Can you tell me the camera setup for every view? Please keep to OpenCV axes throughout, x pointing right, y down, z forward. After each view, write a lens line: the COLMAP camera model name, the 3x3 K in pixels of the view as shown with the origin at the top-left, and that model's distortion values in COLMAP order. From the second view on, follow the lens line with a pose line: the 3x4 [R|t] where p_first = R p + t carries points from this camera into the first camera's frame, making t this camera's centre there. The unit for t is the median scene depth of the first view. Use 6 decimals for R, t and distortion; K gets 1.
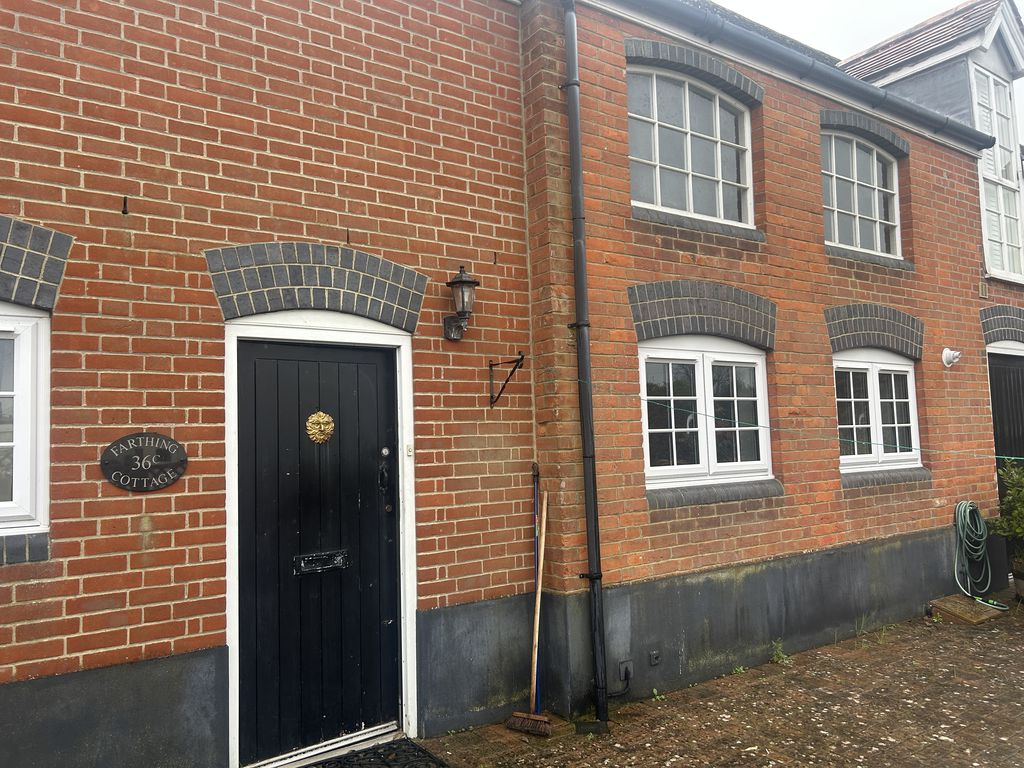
lens RADIAL K [[773.4, 0, 512.0], [0, 773.4, 384.0], [0, 0, 1]] dist [0.116768, -0.146134]
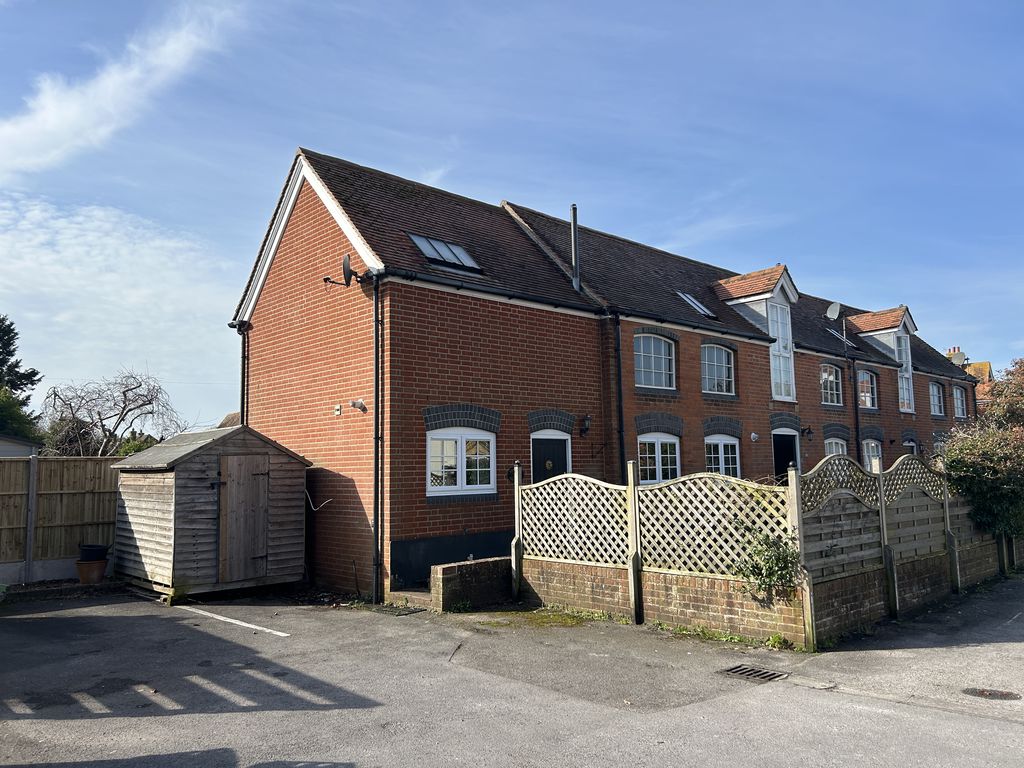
lens RADIAL K [[773.4, 0, 512.0], [0, 773.4, 384.0], [0, 0, 1]] dist [0.116768, -0.146134]
pose [[0.991816, 0.027684, 0.124640, -0.621259], [-0.022823, 0.998928, -0.040266, -0.113873], [-0.125621, 0.037092, 0.991385, -1.676490]]
